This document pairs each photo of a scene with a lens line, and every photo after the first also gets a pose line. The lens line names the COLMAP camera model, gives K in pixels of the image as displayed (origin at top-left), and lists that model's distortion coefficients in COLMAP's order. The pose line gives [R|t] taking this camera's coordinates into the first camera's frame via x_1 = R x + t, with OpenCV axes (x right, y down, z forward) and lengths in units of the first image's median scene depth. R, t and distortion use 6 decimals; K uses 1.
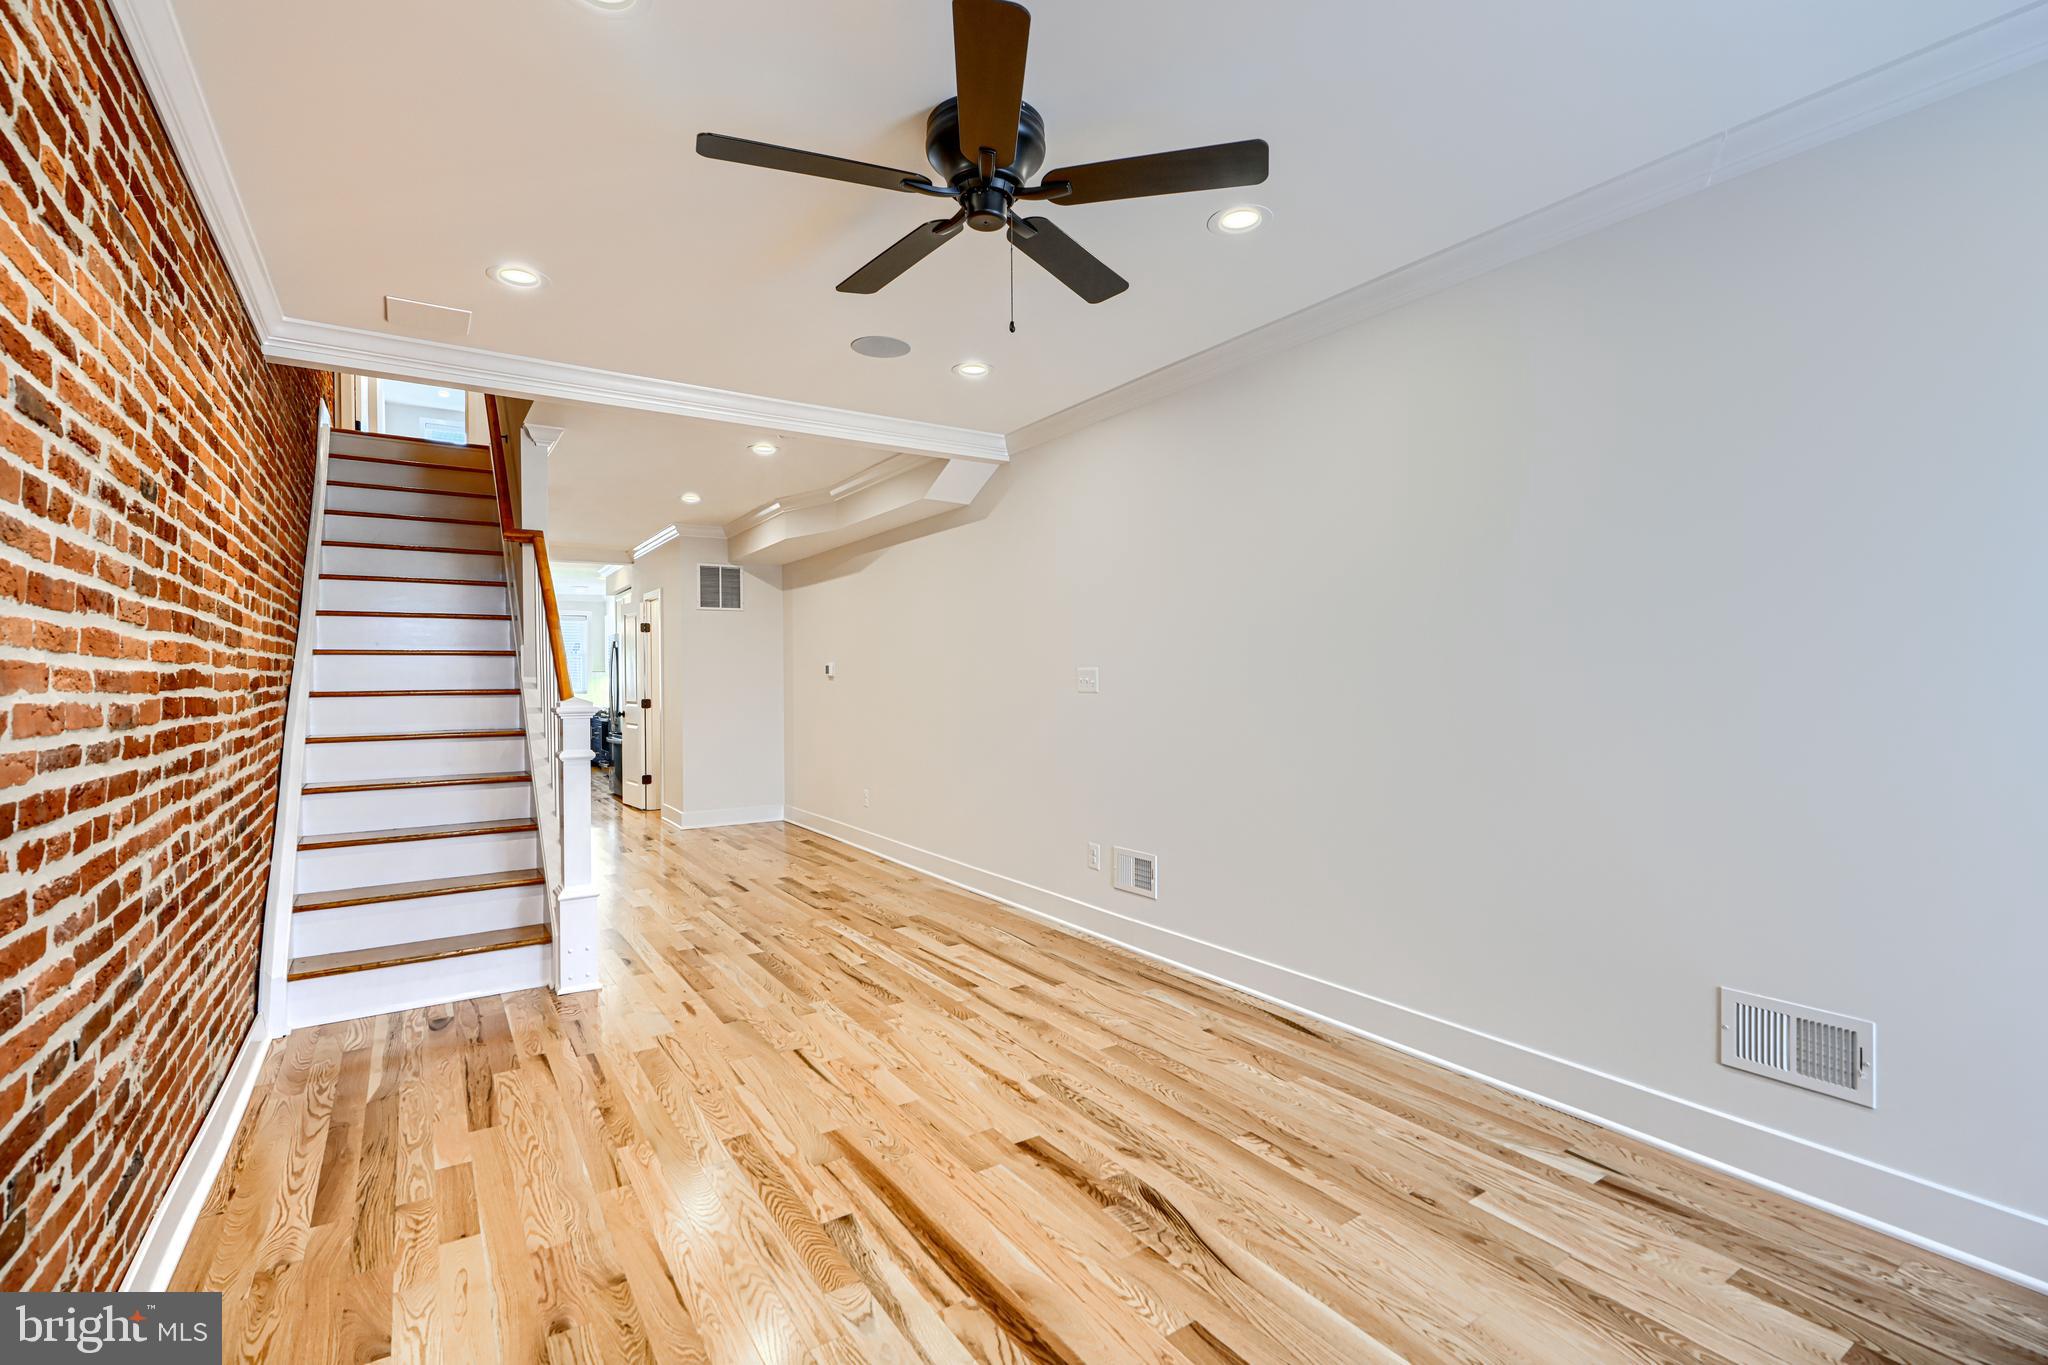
lens RADIAL K [[918.6, 0, 1024.0], [0, 918.6, 682.5], [0, 0, 1]] dist [0.000929, -0.000152]
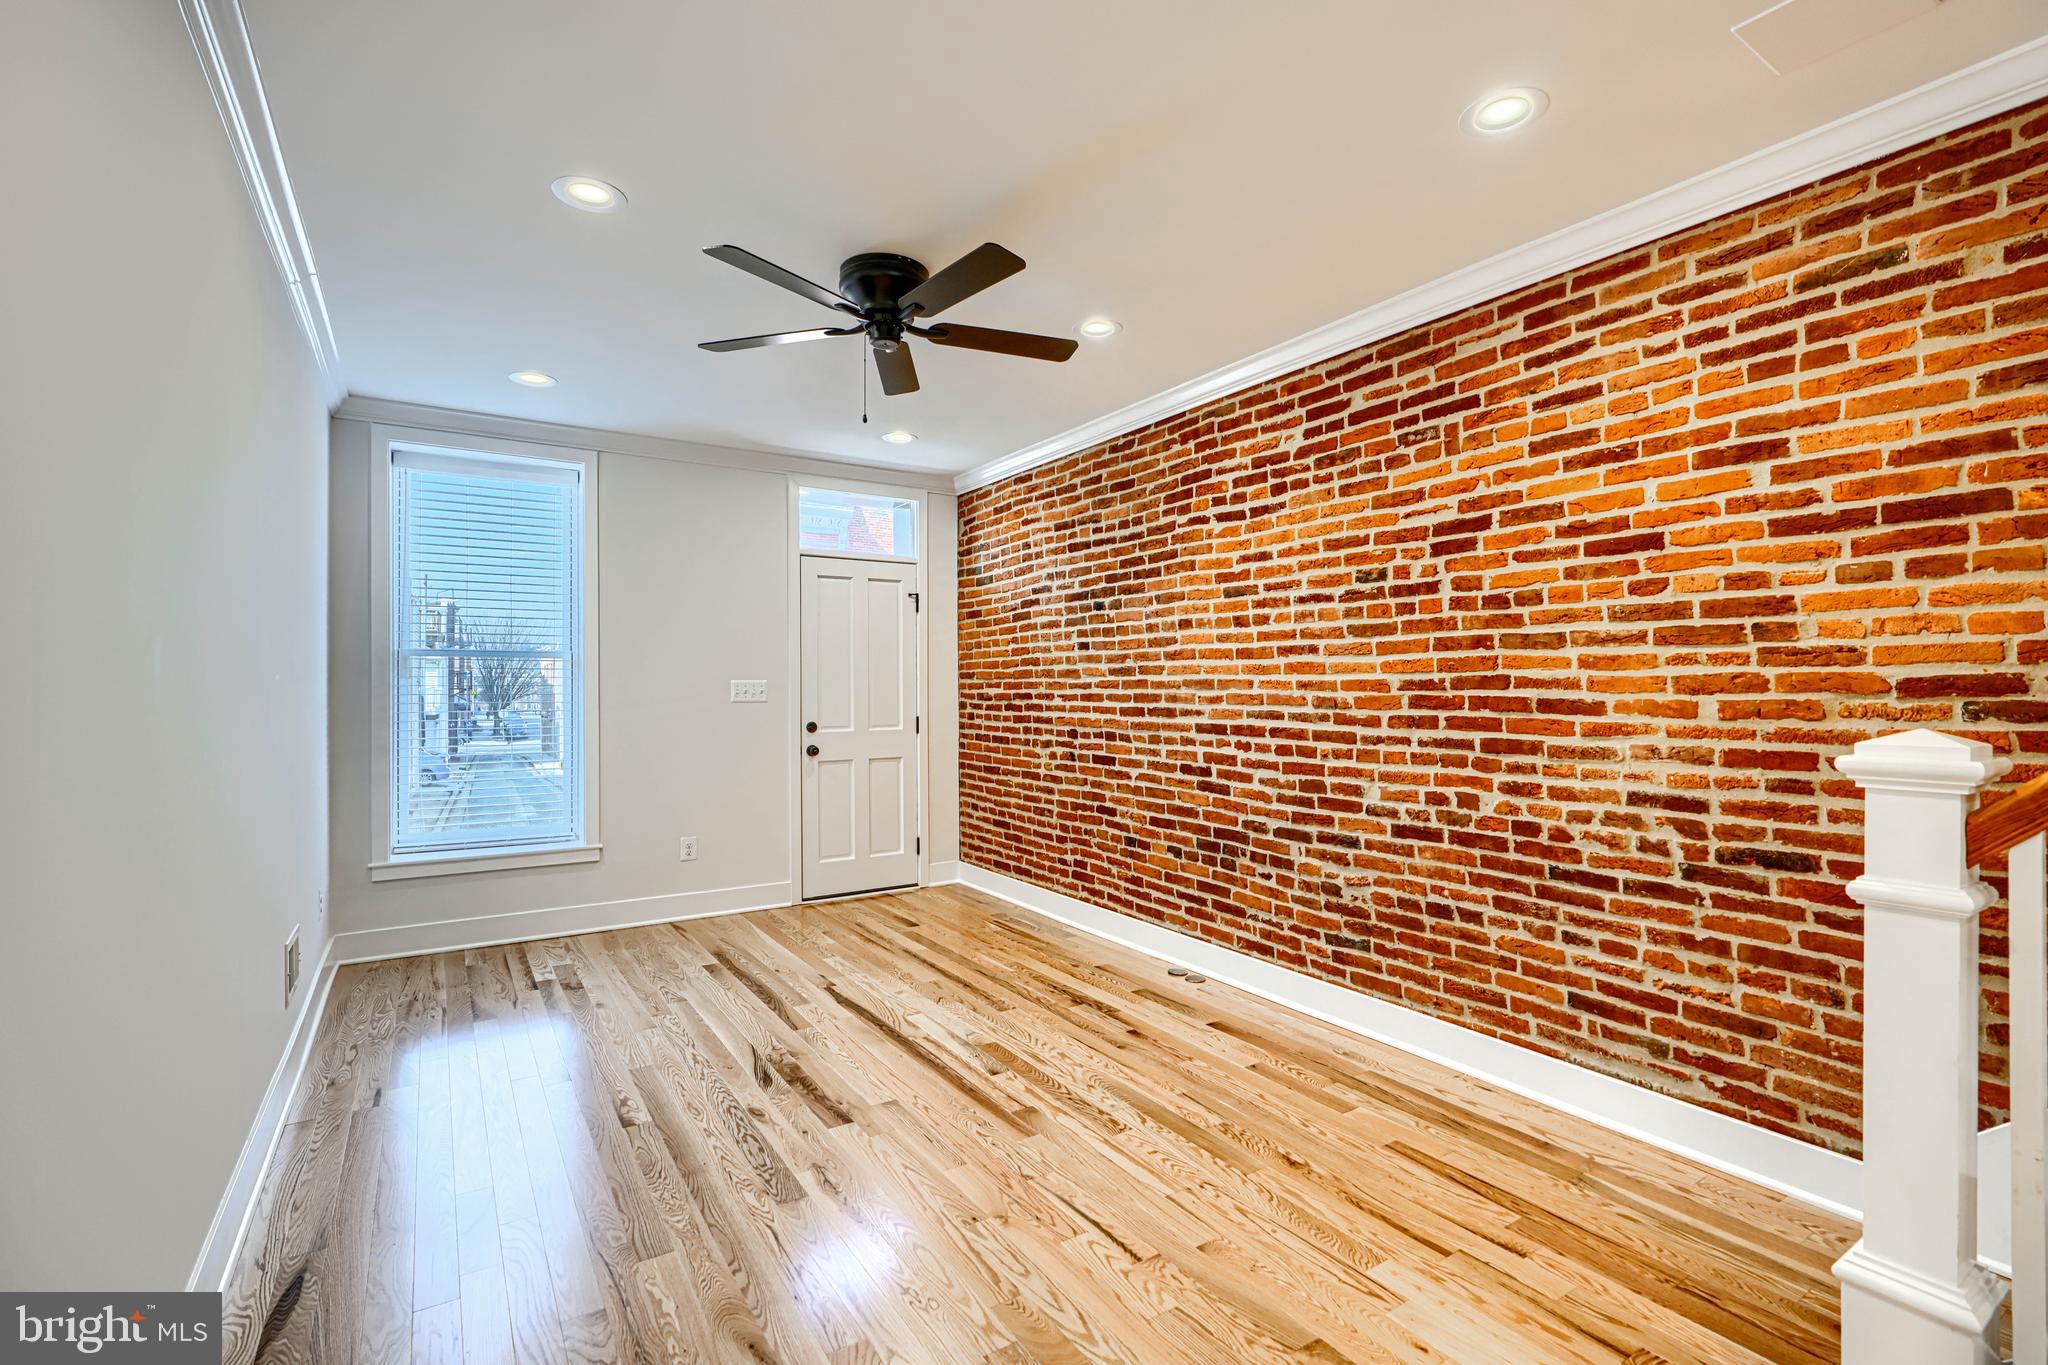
lens RADIAL K [[926.2, 0, 1024.0], [0, 926.2, 682.5], [0, 0, 1]] dist [0.001353, 0.000000]
pose [[-0.999903, 0.008638, 0.010960, -0.213882], [0.008632, 0.999963, -0.000601, -0.007402], [-0.010965, -0.000506, -0.999940, 1.982085]]
